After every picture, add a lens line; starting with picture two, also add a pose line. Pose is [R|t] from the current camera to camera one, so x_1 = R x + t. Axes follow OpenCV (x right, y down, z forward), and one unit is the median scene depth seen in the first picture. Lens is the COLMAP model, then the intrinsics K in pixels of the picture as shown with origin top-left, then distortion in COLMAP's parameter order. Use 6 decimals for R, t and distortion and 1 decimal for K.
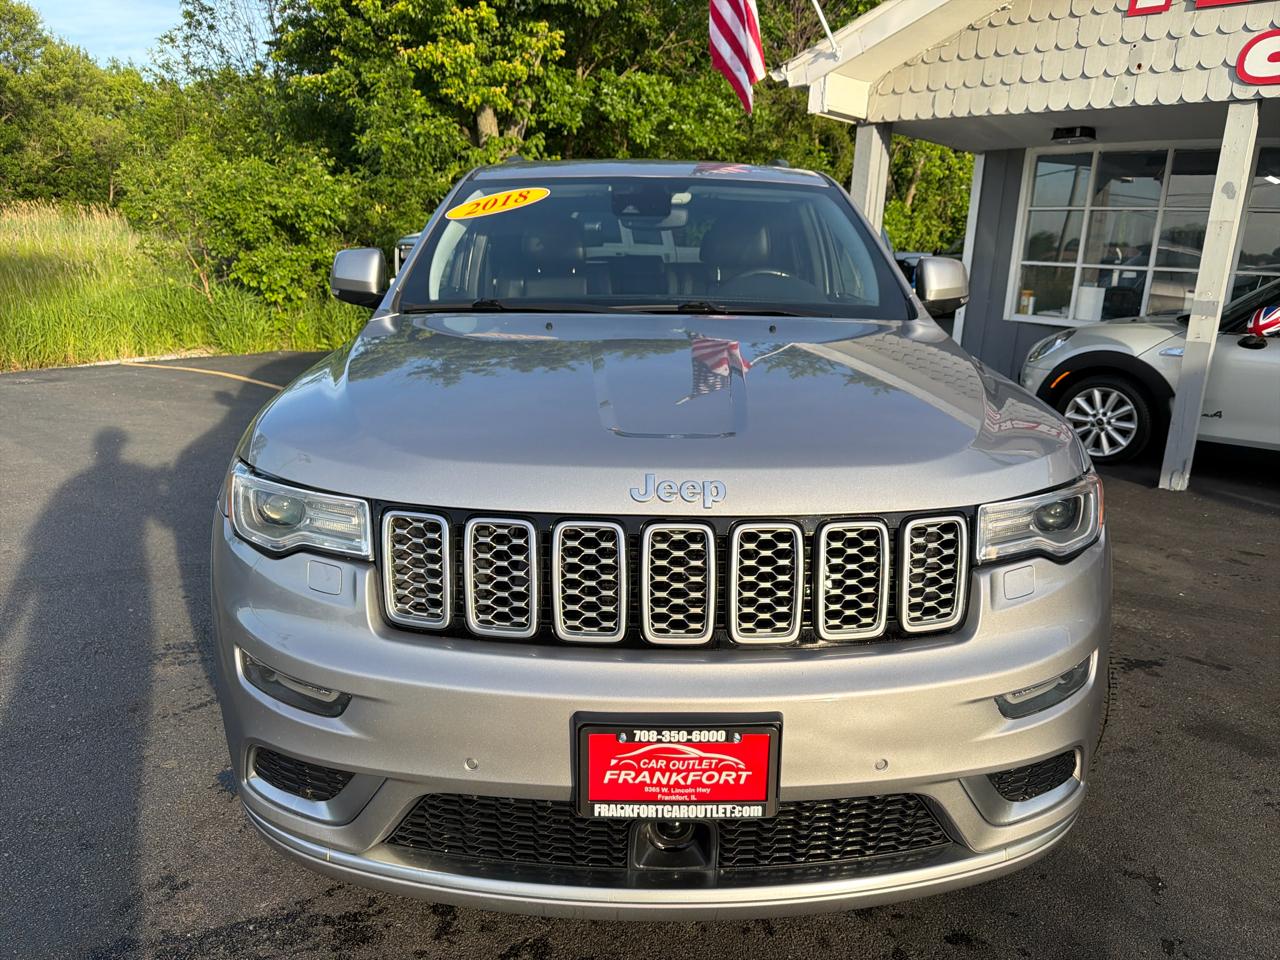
lens RADIAL K [[918.0, 0, 640.0], [0, 918.0, 480.0], [0, 0, 1]] dist [-0.002141, -0.002626]
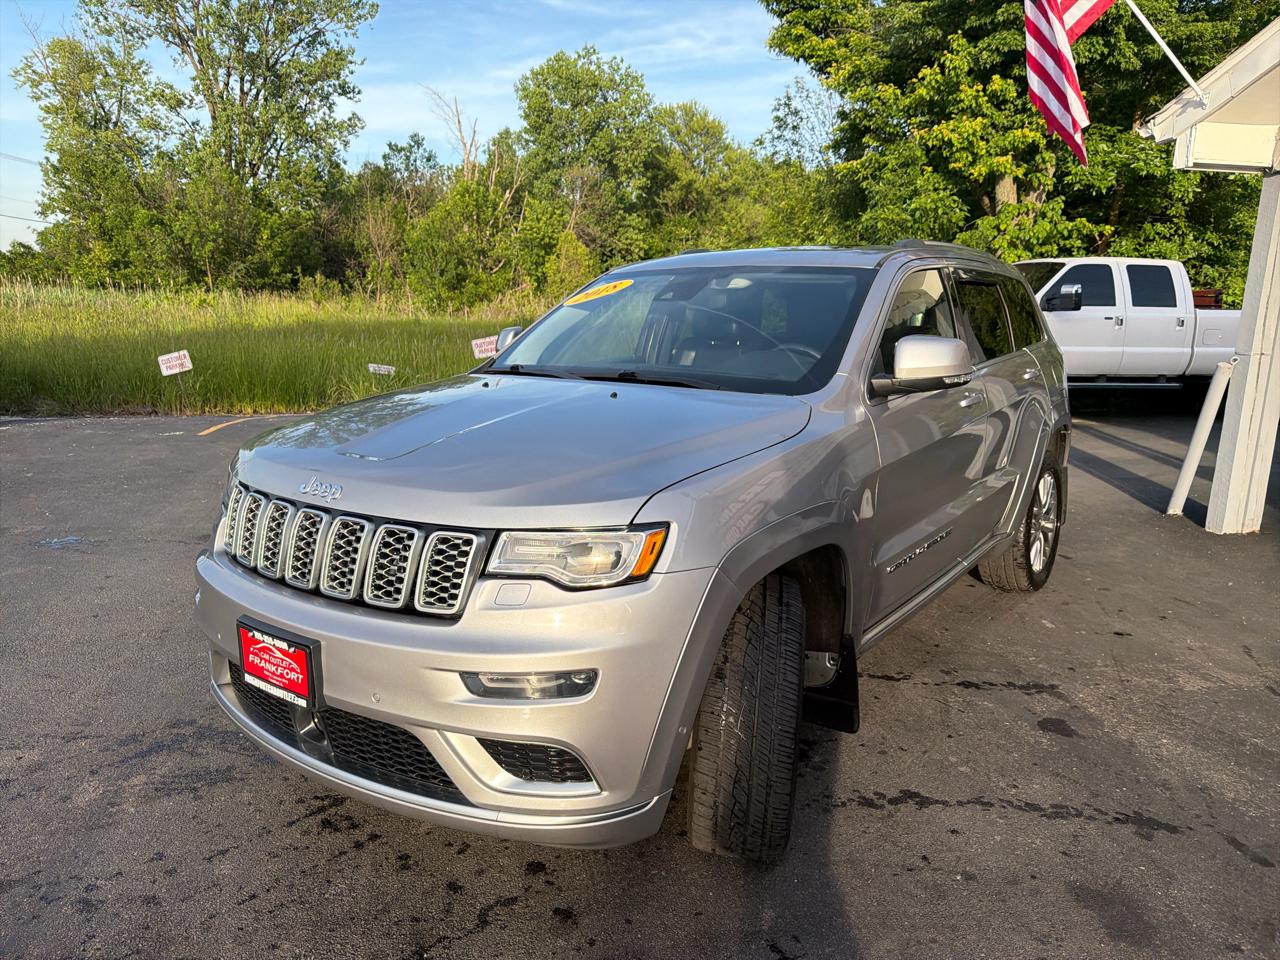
lens RADIAL K [[906.4, 0, 643.6], [0, 906.4, 487.0], [0, 0, 1]] dist [0.007990, -0.018908]
pose [[0.793783, 0.108550, -0.598436, 0.274963], [-0.142593, 0.989735, -0.009612, -0.011382], [0.591249, 0.092963, 0.801113, 0.018608]]
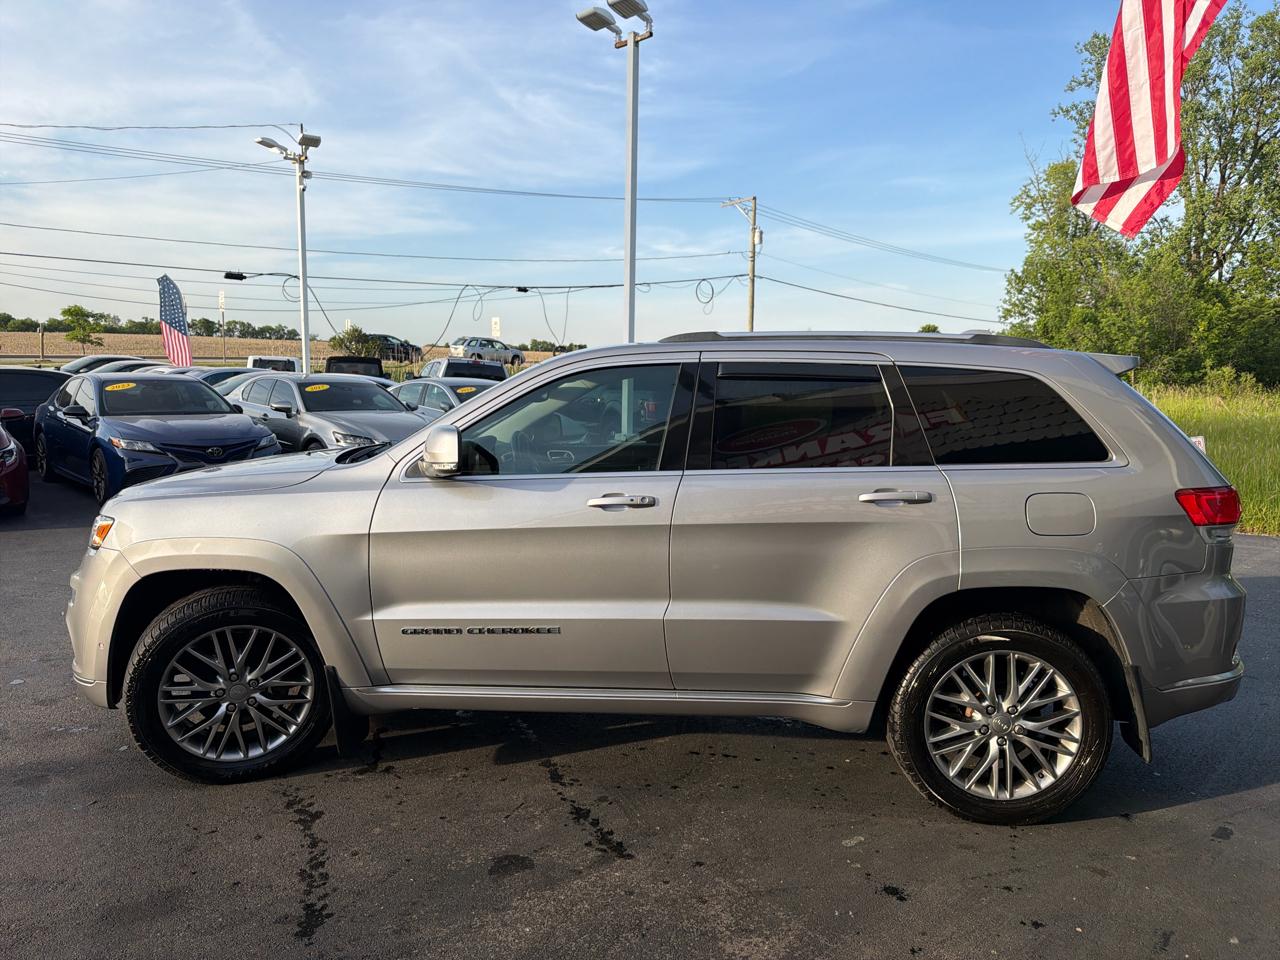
lens RADIAL K [[901.7, 0, 640.0], [0, 901.7, 480.0], [0, 0, 1]] dist [0.044424, -0.075590]
pose [[-0.099259, 0.085127, -0.991414, 0.550364], [-0.263654, 0.958474, 0.108695, -0.145488], [0.959497, 0.272179, -0.072693, 0.527760]]
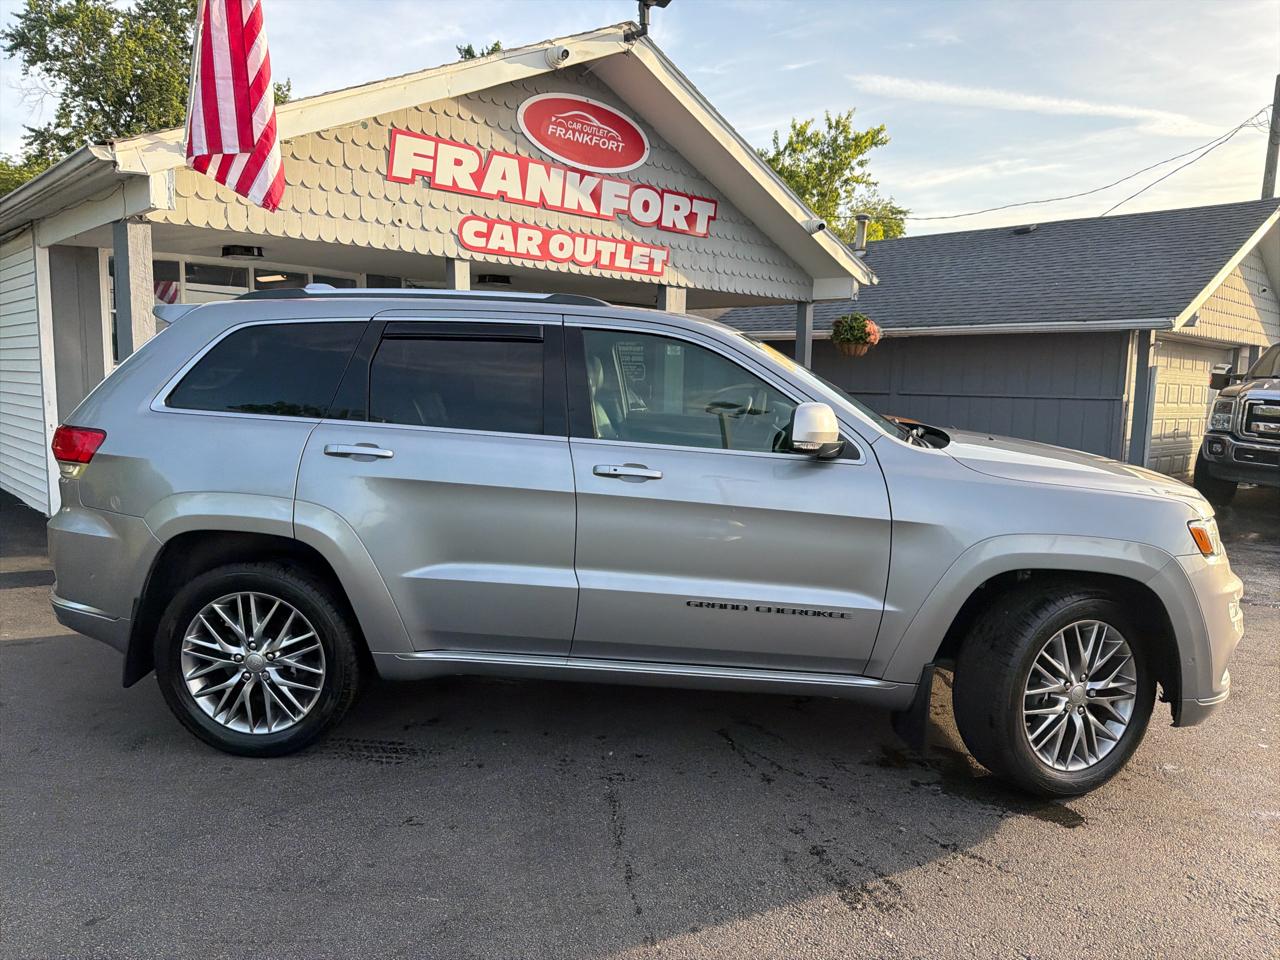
lens RADIAL K [[893.6, 0, 643.2], [0, 893.6, 488.1], [0, 0, 1]] dist [0.064954, -0.090835]
pose [[0.085239, -0.163222, 0.982900, -0.513140], [0.225578, 0.964037, 0.140527, -0.136675], [-0.970489, 0.209742, 0.118992, 0.425910]]
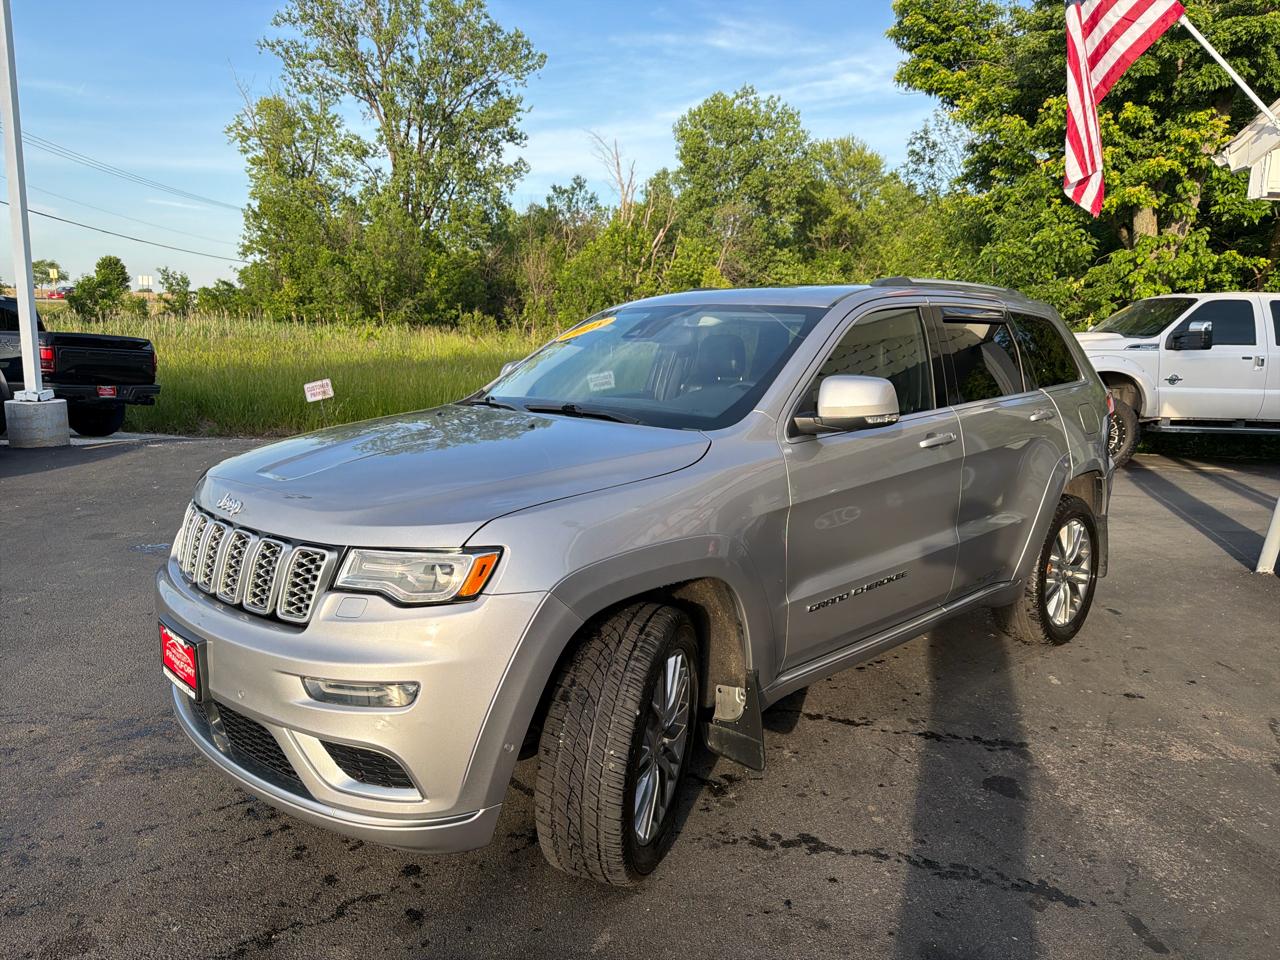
lens RADIAL K [[906.4, 0, 643.6], [0, 906.4, 487.0], [0, 0, 1]] dist [0.007990, -0.018908]
pose [[0.677830, 0.111276, -0.726749, 0.357784], [-0.181199, 0.983273, -0.018449, -0.026455], [0.712540, 0.144192, 0.686655, 0.074352]]
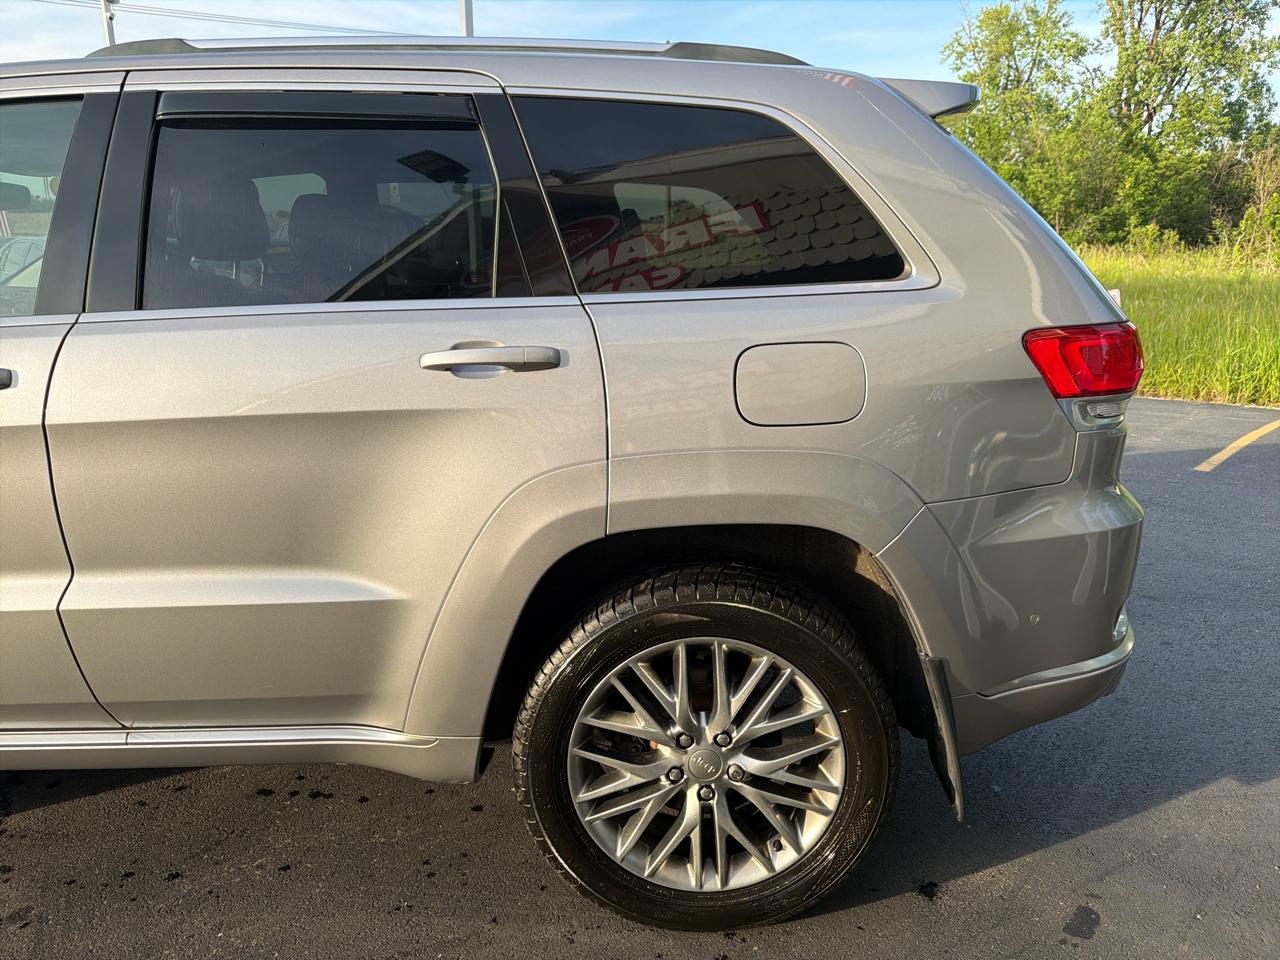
lens RADIAL K [[893.6, 0, 643.2], [0, 893.6, 488.1], [0, 0, 1]] dist [0.064954, -0.090835]
pose [[-0.024711, 0.229667, -0.972955, 0.331695], [-0.248495, 0.941295, 0.228505, -0.151849], [0.968318, 0.247422, 0.033811, 0.650288]]
